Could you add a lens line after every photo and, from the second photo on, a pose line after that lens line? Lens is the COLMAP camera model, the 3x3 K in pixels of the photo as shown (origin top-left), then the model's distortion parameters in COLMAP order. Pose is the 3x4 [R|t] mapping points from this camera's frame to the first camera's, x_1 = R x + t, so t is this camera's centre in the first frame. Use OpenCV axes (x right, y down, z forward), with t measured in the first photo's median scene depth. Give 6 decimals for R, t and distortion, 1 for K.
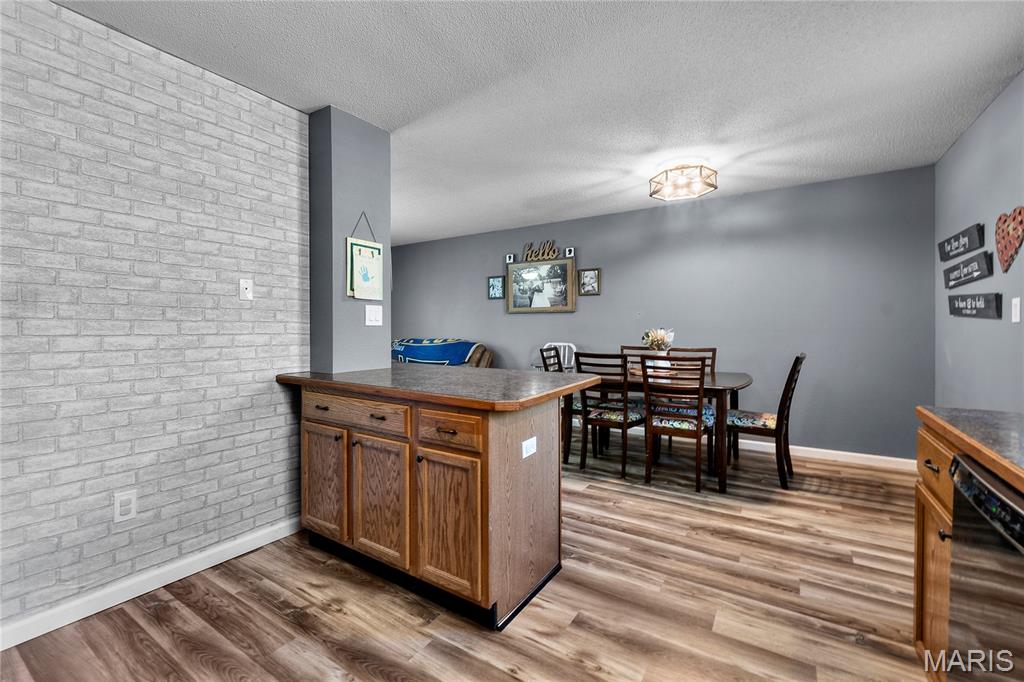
lens RADIAL K [[437.1, 0, 494.9], [0, 437.1, 327.7], [0, 0, 1]] dist [-0.011653, -0.000569]
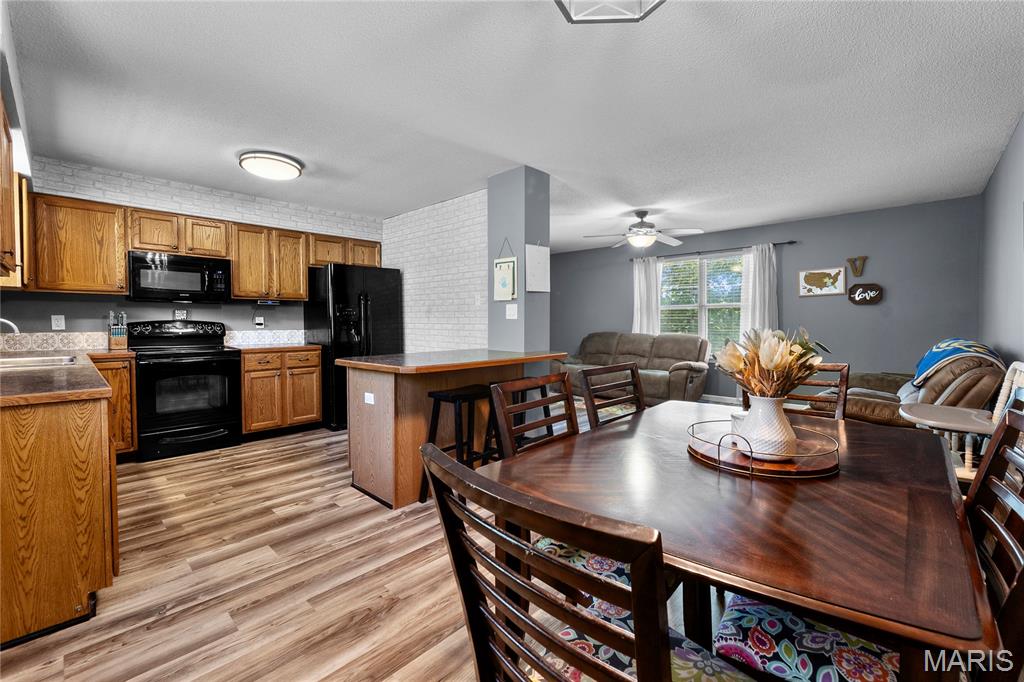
lens RADIAL K [[437.1, 0, 514.9], [0, 437.1, 332.0], [0, 0, 1]] dist [-0.011653, -0.000569]
pose [[-0.167514, 0.026902, -0.985503, 1.441110], [-0.000525, 0.999625, 0.027377, -0.003781], [0.985870, 0.005103, -0.167437, 1.690109]]
